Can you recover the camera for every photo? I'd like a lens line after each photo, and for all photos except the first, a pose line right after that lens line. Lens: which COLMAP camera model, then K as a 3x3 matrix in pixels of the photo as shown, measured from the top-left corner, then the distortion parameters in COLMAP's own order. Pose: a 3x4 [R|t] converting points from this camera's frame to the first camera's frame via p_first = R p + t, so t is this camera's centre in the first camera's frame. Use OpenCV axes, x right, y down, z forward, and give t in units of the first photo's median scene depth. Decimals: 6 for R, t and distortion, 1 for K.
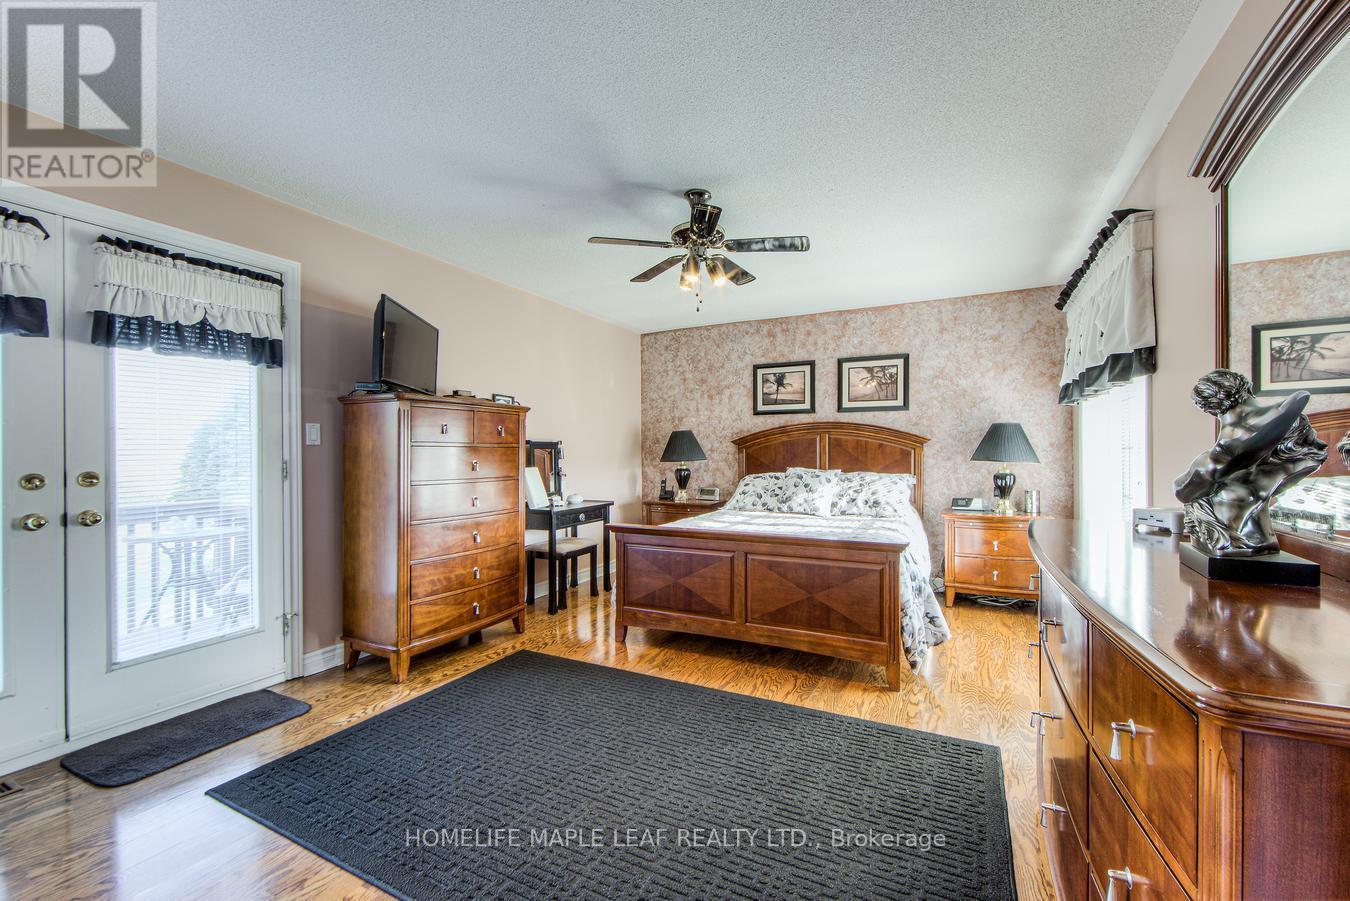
lens RADIAL K [[547.6, 0, 682.1], [0, 547.6, 445.4], [0, 0, 1]] dist [-0.000776, -0.000188]
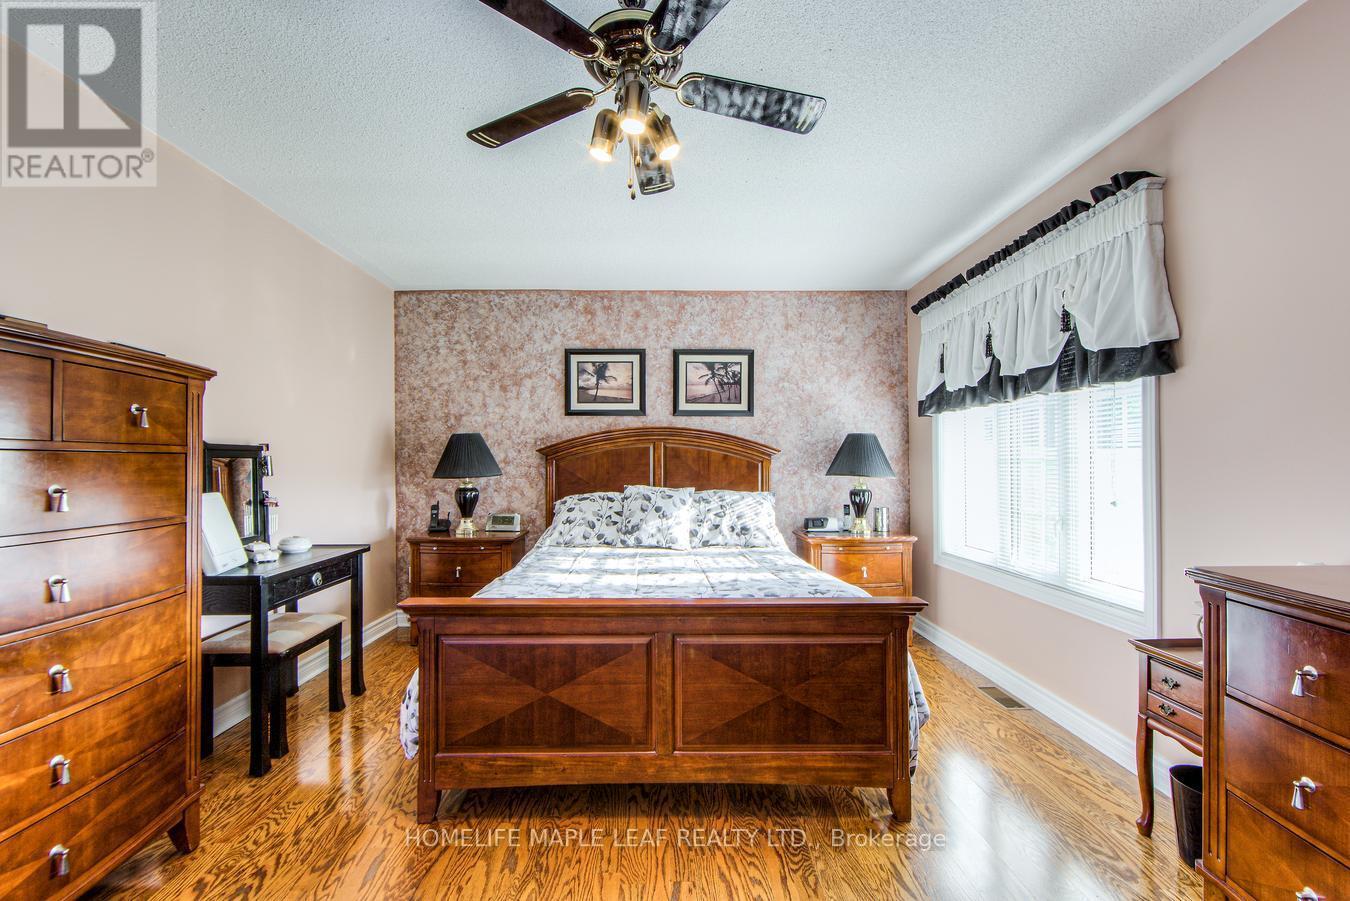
lens RADIAL K [[555.1, 0, 650.6], [0, 555.1, 460.8], [0, 0, 1]] dist [-0.001170, -0.000313]
pose [[0.900747, 0.006332, 0.434299, -0.110419], [-0.009347, 0.999945, 0.004807, 0.002568], [-0.434244, -0.008390, 0.900756, 0.303039]]
